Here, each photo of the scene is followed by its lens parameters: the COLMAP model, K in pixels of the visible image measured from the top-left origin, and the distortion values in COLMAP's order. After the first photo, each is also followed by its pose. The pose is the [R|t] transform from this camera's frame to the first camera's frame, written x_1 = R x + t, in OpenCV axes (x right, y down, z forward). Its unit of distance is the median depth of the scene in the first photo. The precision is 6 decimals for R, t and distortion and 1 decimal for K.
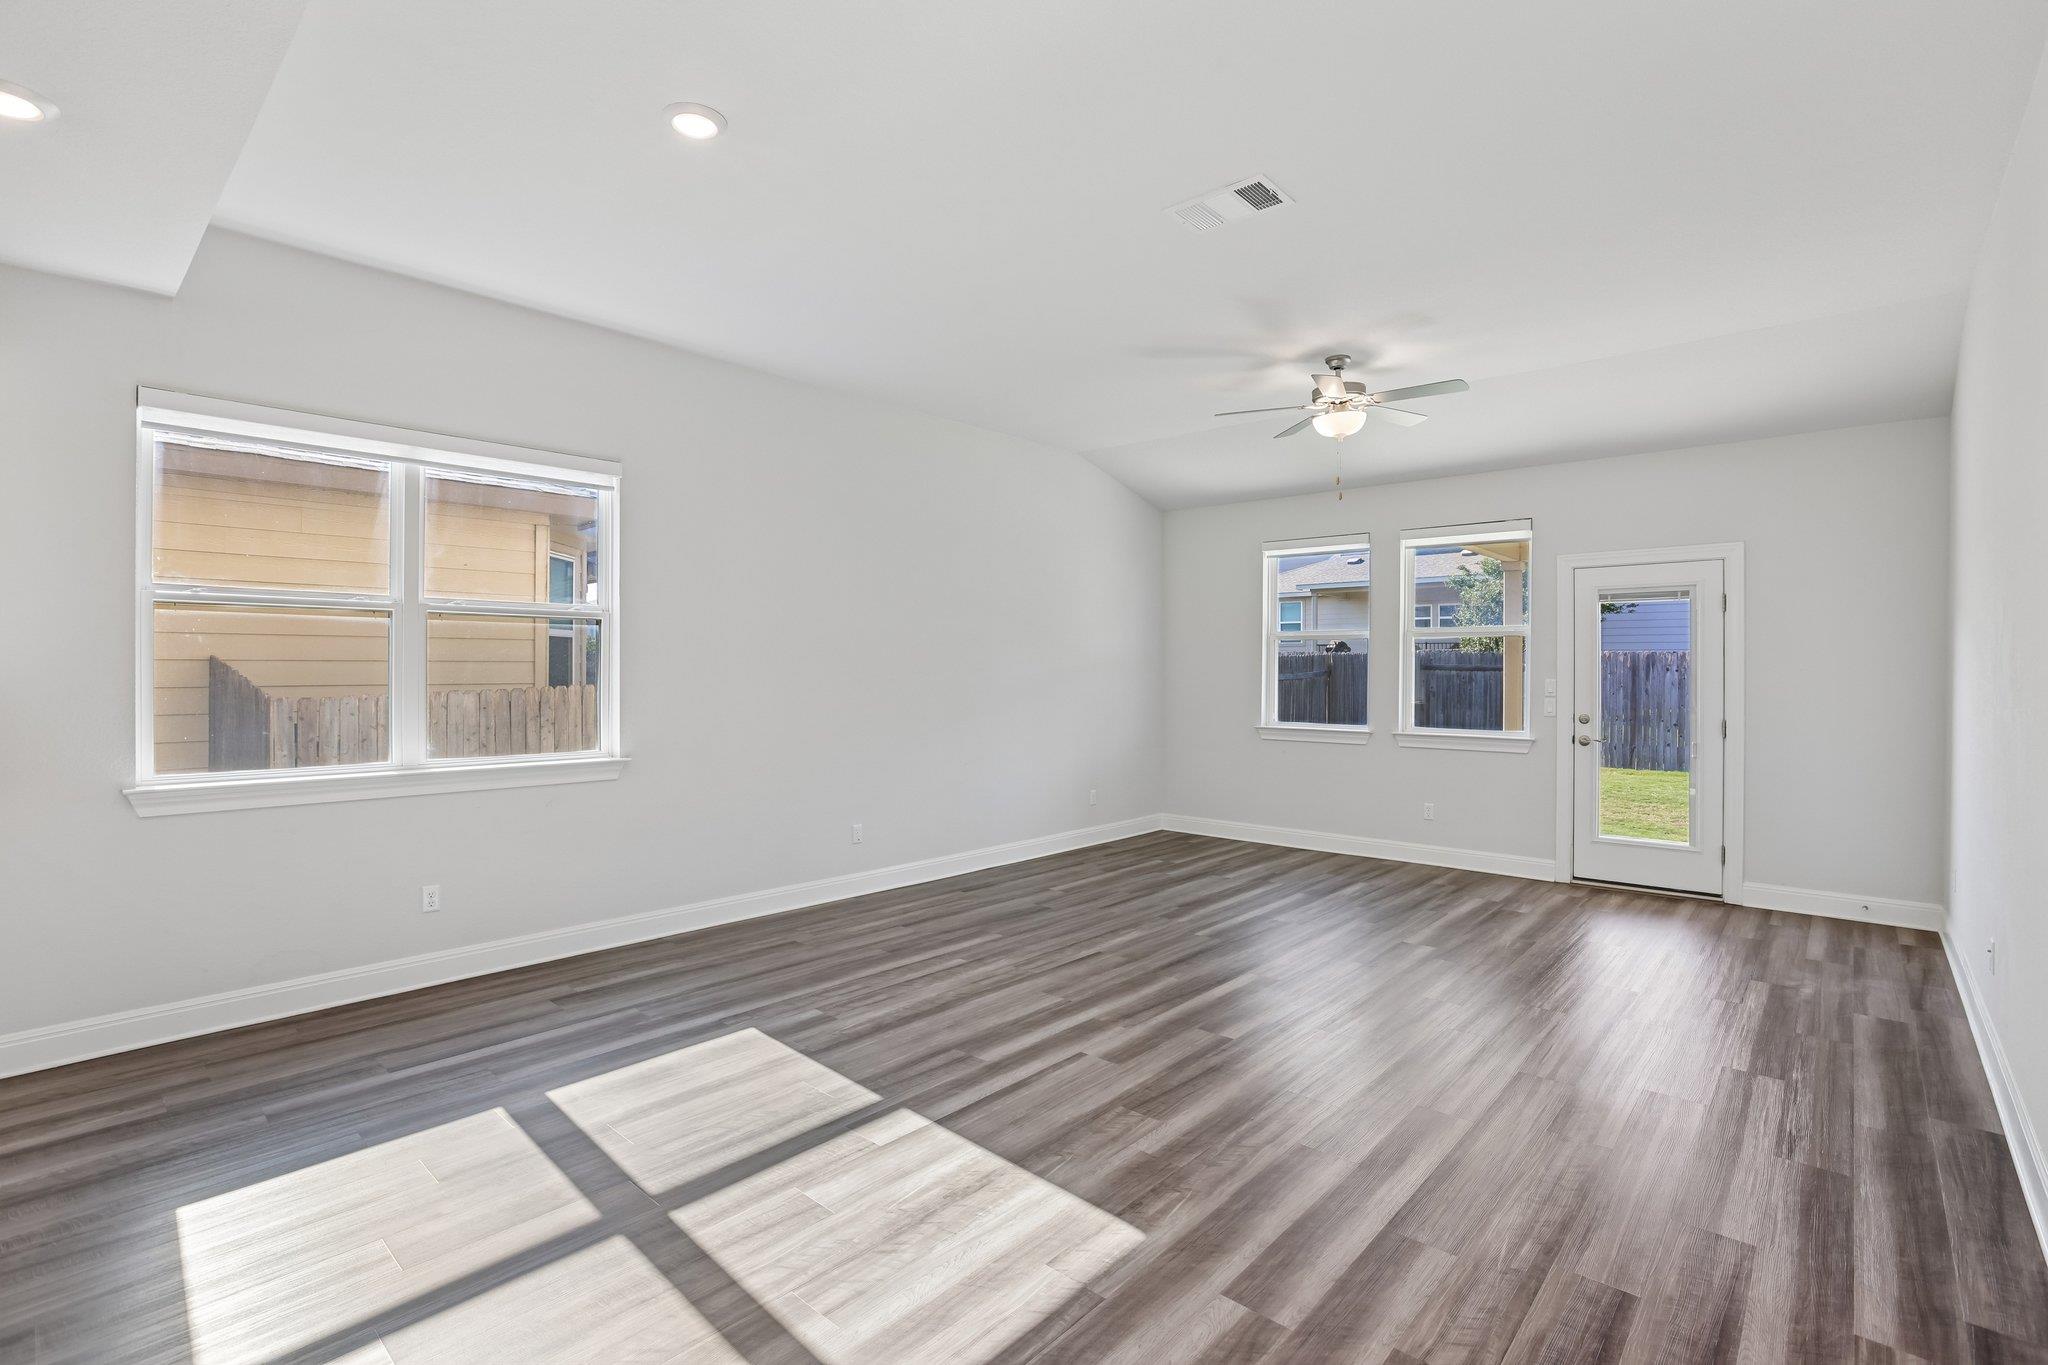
lens RADIAL K [[932.6, 0, 1026.7], [0, 932.6, 677.4], [0, 0, 1]] dist [-0.033809, 0.005776]
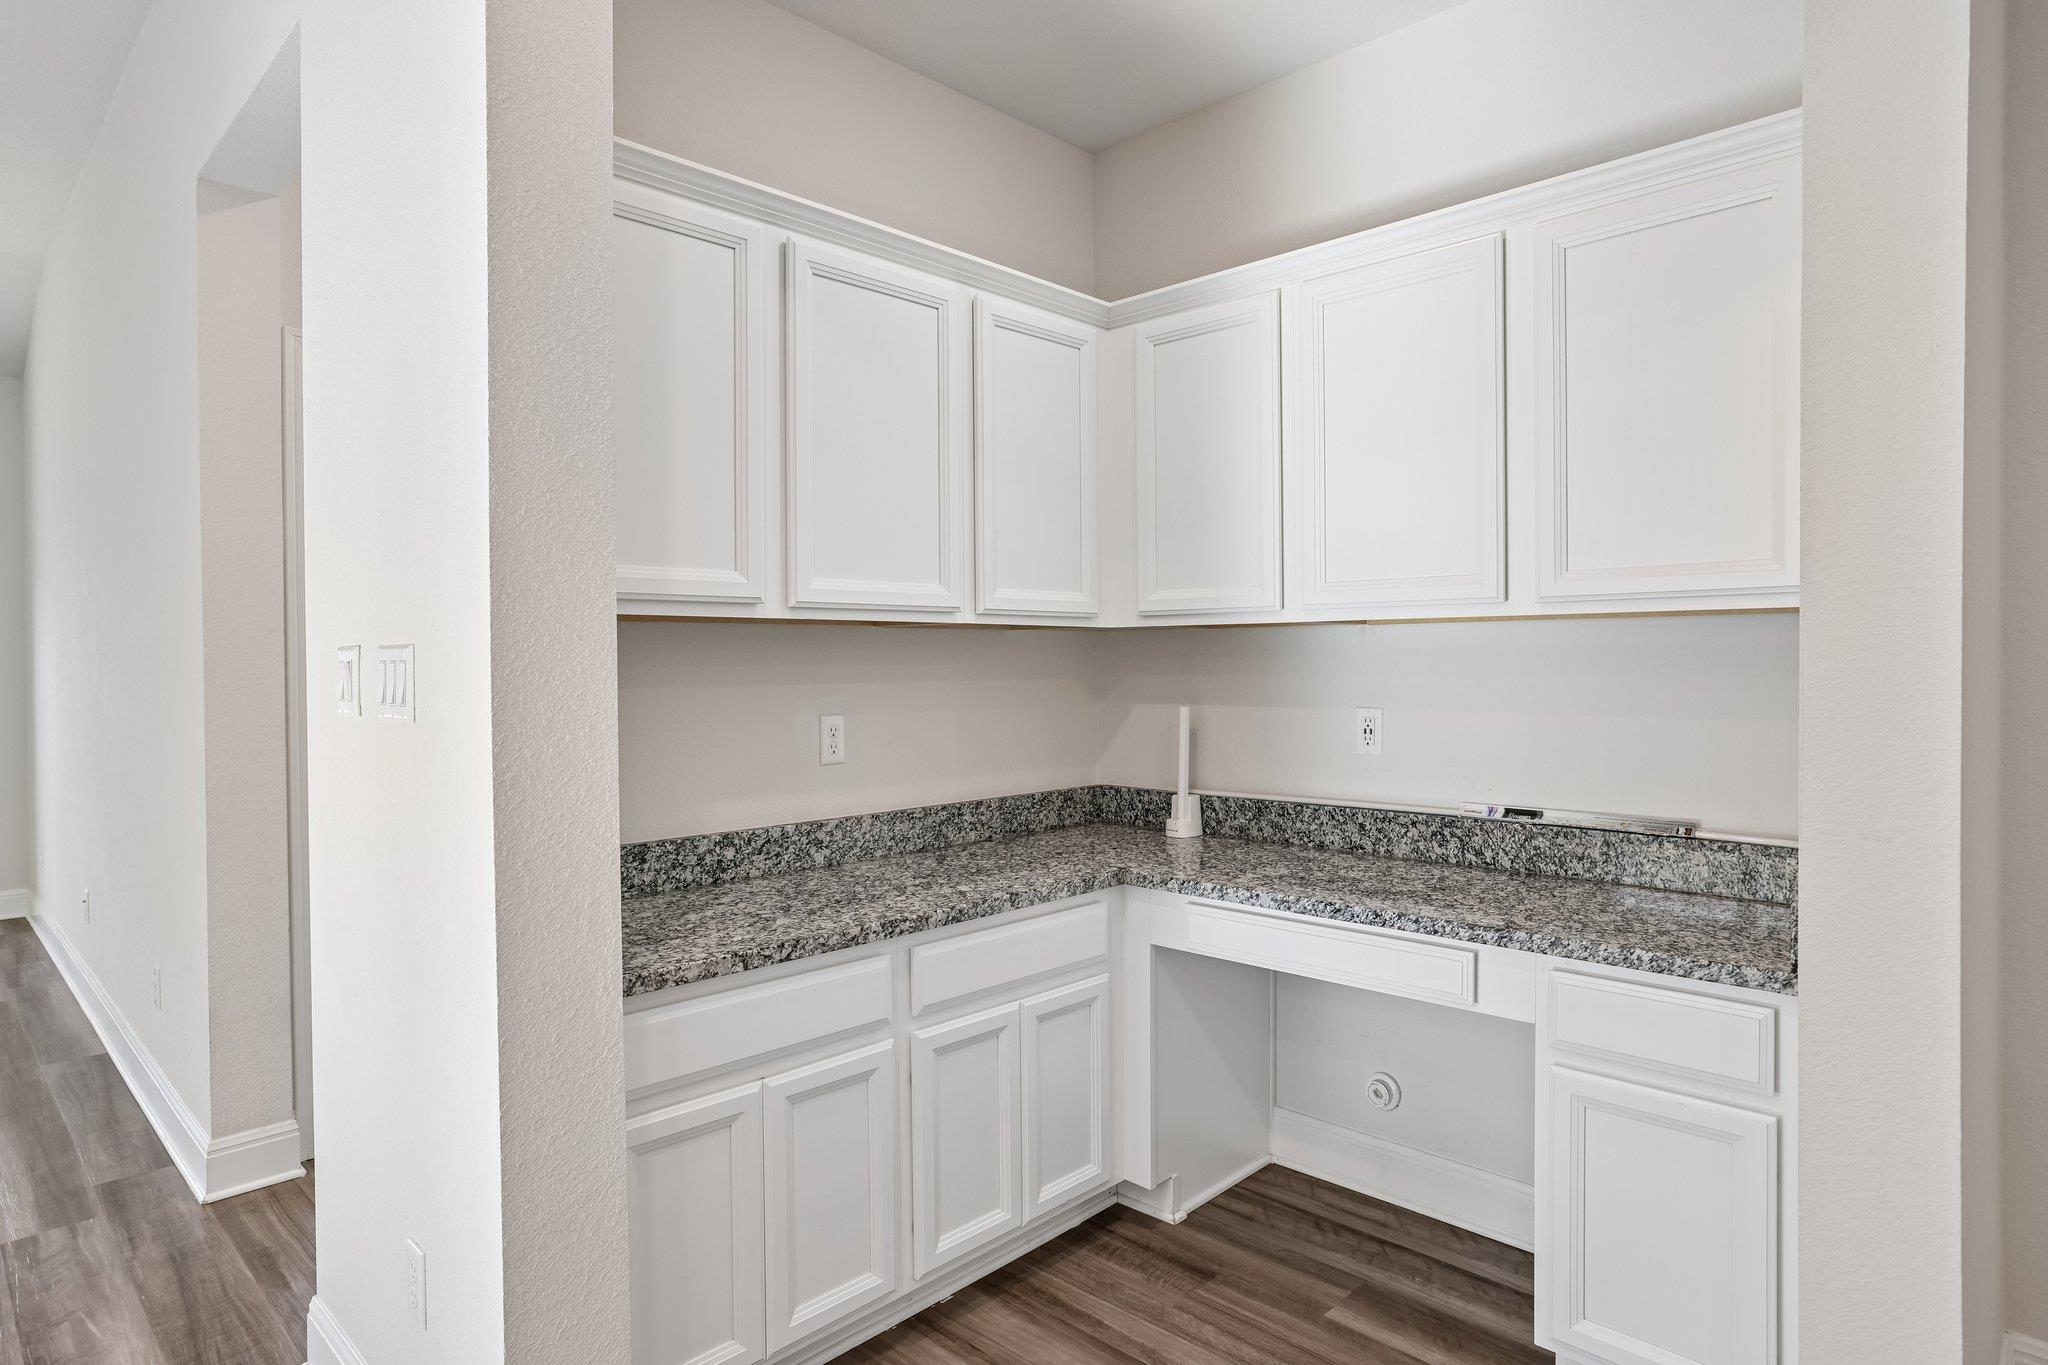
lens RADIAL K [[1120.9, 0, 1024.8], [0, 1120.9, 665.0], [0, 0, 1]] dist [-0.001277, 0.004707]
pose [[0.036619, -0.012416, 0.999252, -0.161726], [0.017495, 0.999778, 0.011781, 0.021708], [-0.999176, 0.017051, 0.036829, -0.123757]]
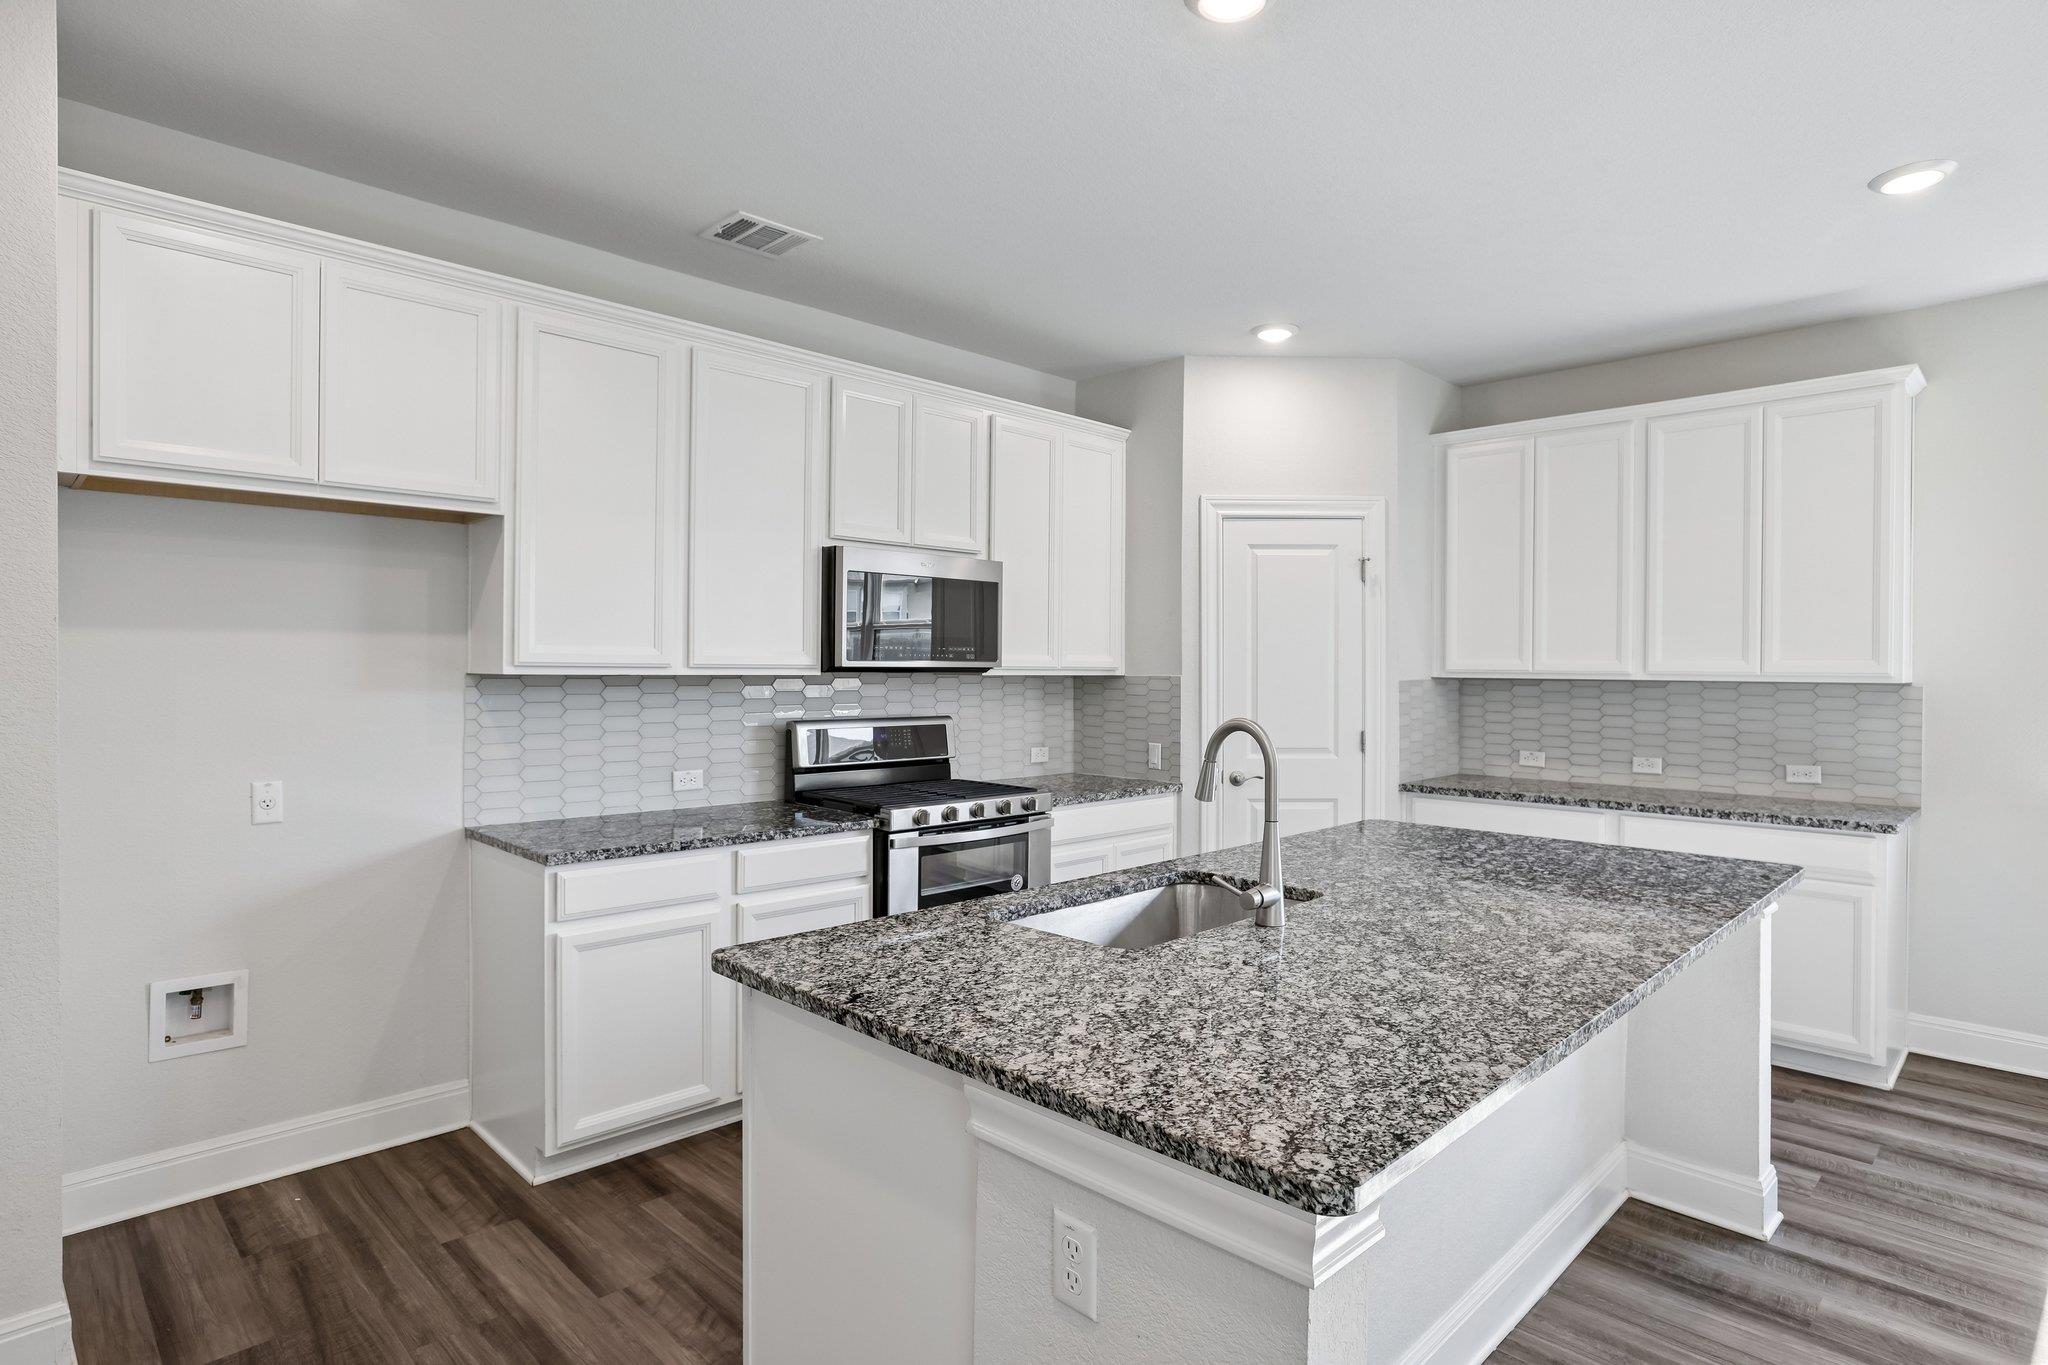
lens RADIAL K [[1077.2, 0, 1030.0], [0, 1077.2, 669.3], [0, 0, 1]] dist [-0.029296, 0.013428]
pose [[-0.049839, -0.002335, -0.998755, 0.130113], [-0.015389, 0.999880, -0.001570, 0.000719], [0.998639, 0.015291, -0.049869, -0.022024]]
